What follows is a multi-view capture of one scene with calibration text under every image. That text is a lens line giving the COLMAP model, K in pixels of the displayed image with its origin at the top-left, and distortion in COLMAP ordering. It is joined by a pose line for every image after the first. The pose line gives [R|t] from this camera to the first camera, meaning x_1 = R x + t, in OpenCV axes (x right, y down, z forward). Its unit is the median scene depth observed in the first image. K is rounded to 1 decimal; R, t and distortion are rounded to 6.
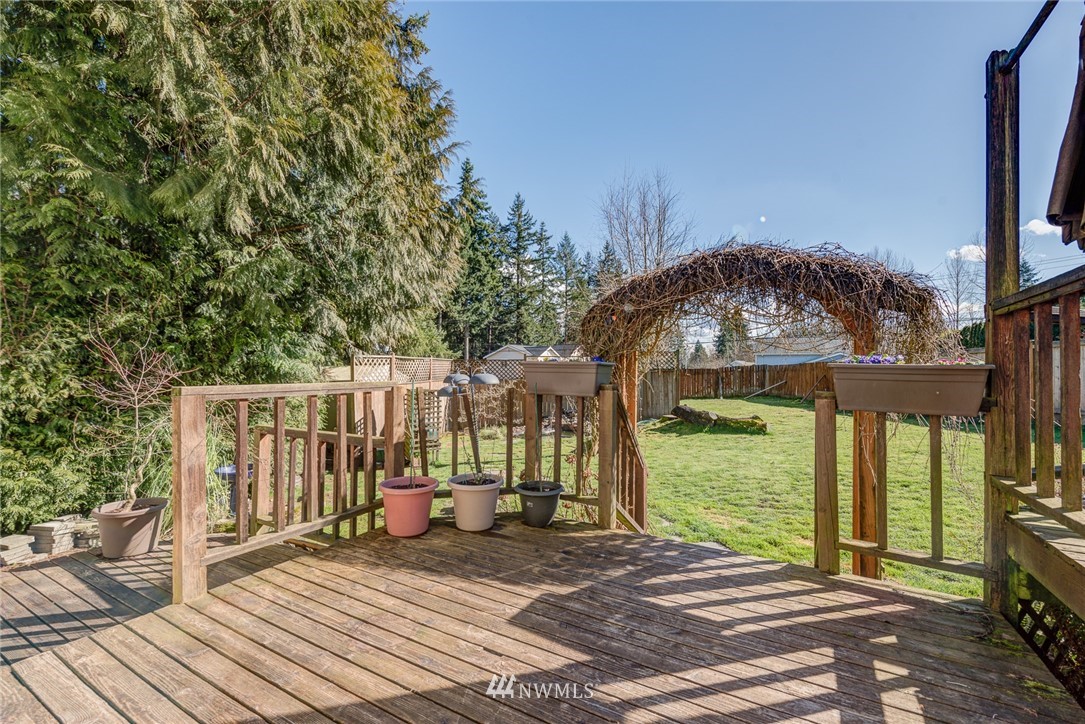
lens RADIAL K [[460.6, 0, 538.3], [0, 460.6, 360.0], [0, 0, 1]] dist [-0.000430, -0.000291]
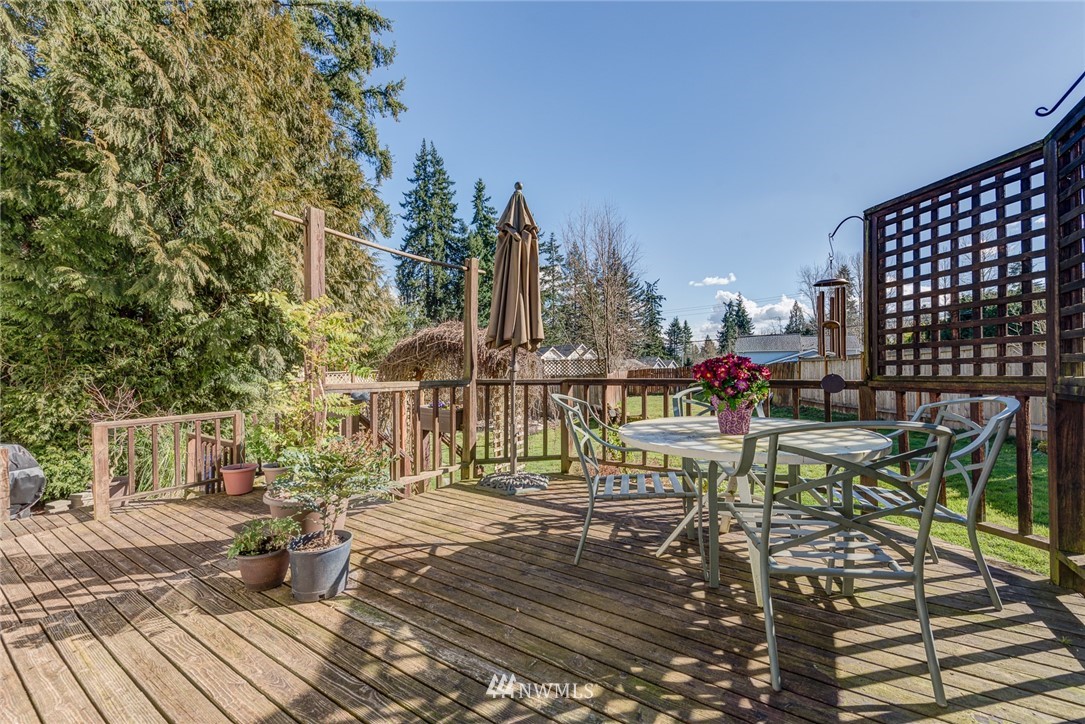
lens RADIAL K [[426.0, 0, 542.6], [0, 426.0, 363.3], [0, 0, 1]] dist [0.000006, 0.000004]
pose [[0.998488, -0.016003, -0.052582, 0.567939], [0.016940, 0.999705, 0.017418, -0.085789], [0.052288, -0.018282, 0.998465, -0.350986]]
